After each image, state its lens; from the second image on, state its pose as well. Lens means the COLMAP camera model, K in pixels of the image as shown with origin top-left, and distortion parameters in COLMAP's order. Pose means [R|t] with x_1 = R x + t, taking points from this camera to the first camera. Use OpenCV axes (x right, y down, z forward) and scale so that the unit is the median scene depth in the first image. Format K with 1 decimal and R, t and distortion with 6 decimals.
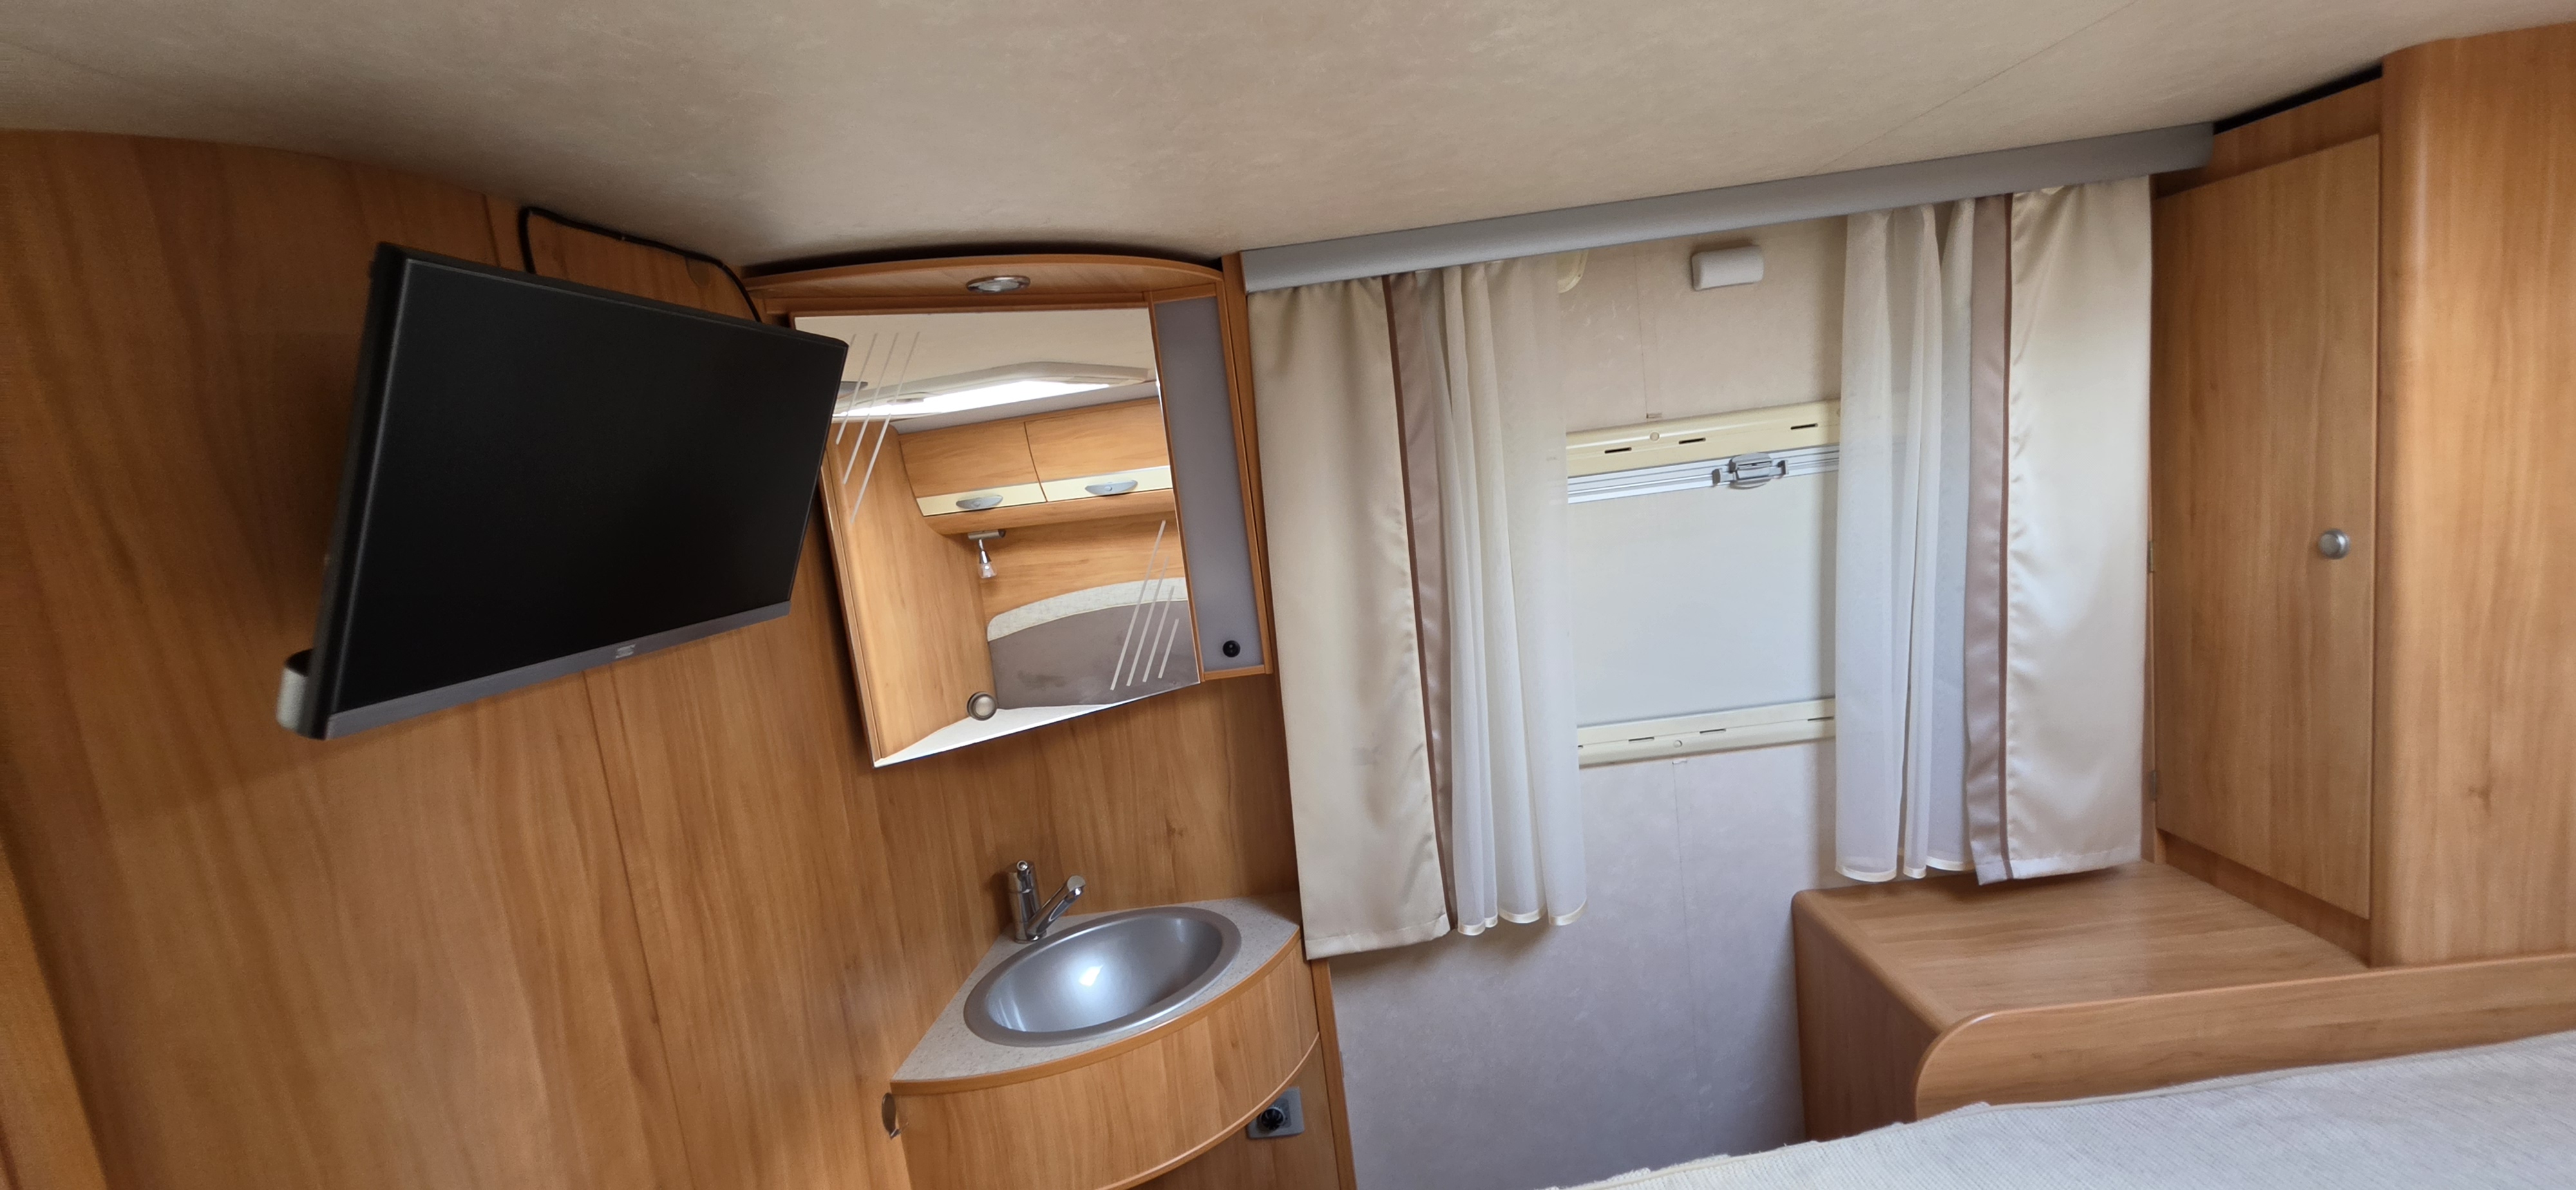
lens RADIAL K [[1033.4, 0, 1279.3], [0, 1033.4, 582.6], [0, 0, 1]] dist [-0.003154, 0.001167]
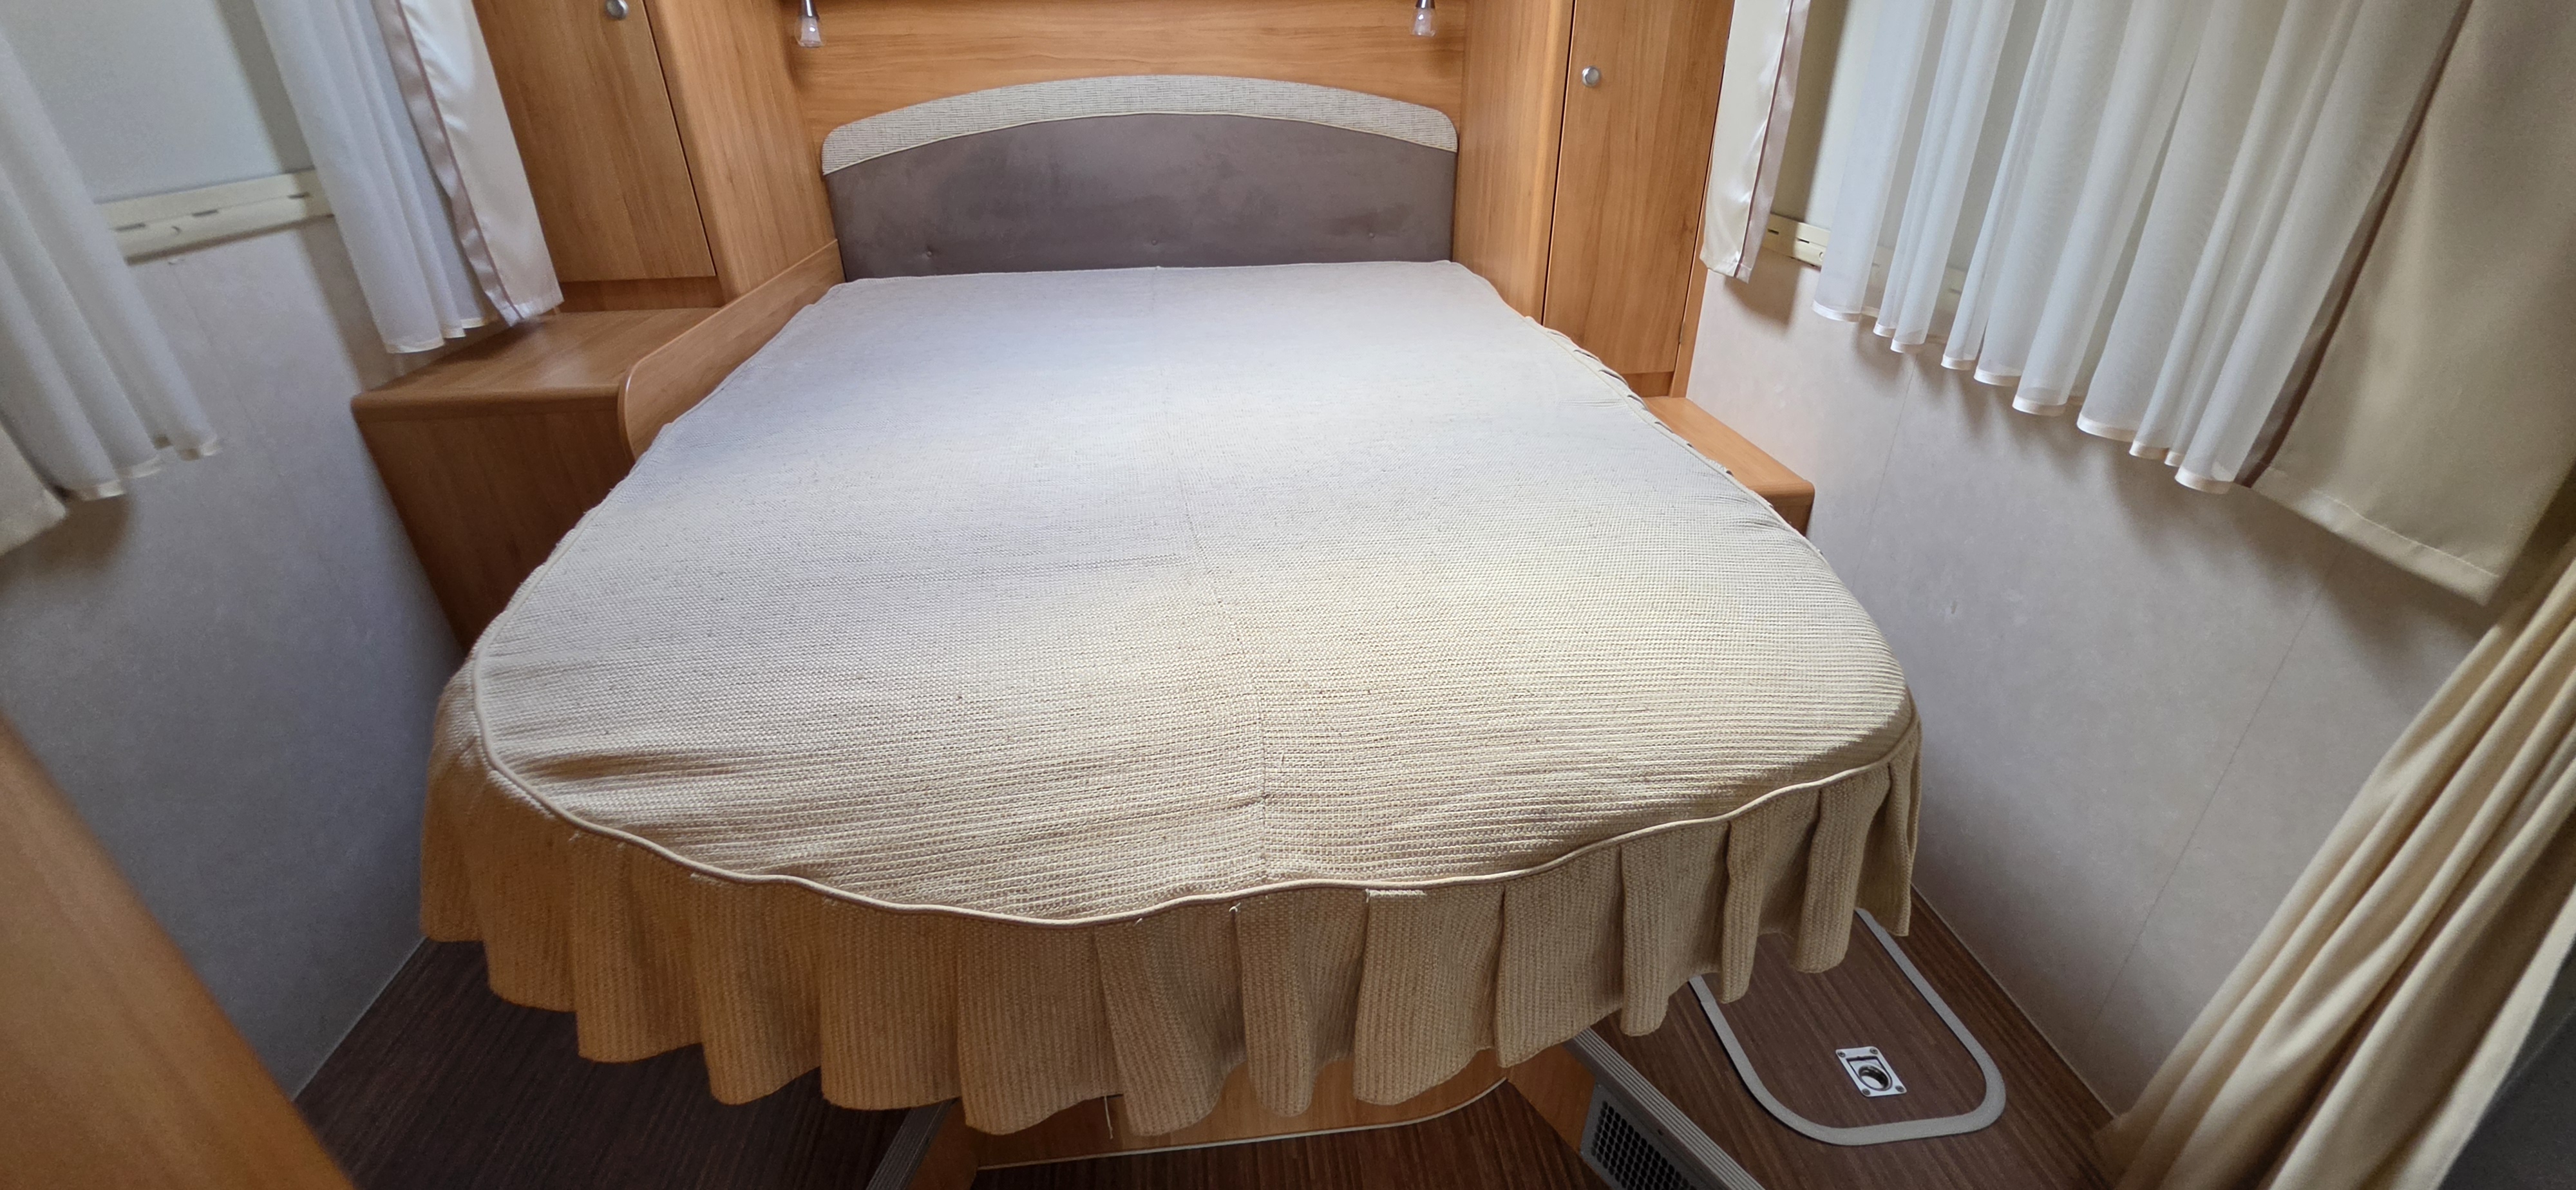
lens RADIAL K [[1033.4, 0, 1282.4], [0, 1033.4, 597.1], [0, 0, 1]] dist [-0.003154, 0.001167]
pose [[-0.118960, -0.362218, 0.924471, -0.624656], [0.155344, 0.912827, 0.377645, 0.270454], [-0.980672, 0.188535, -0.052321, 0.266956]]
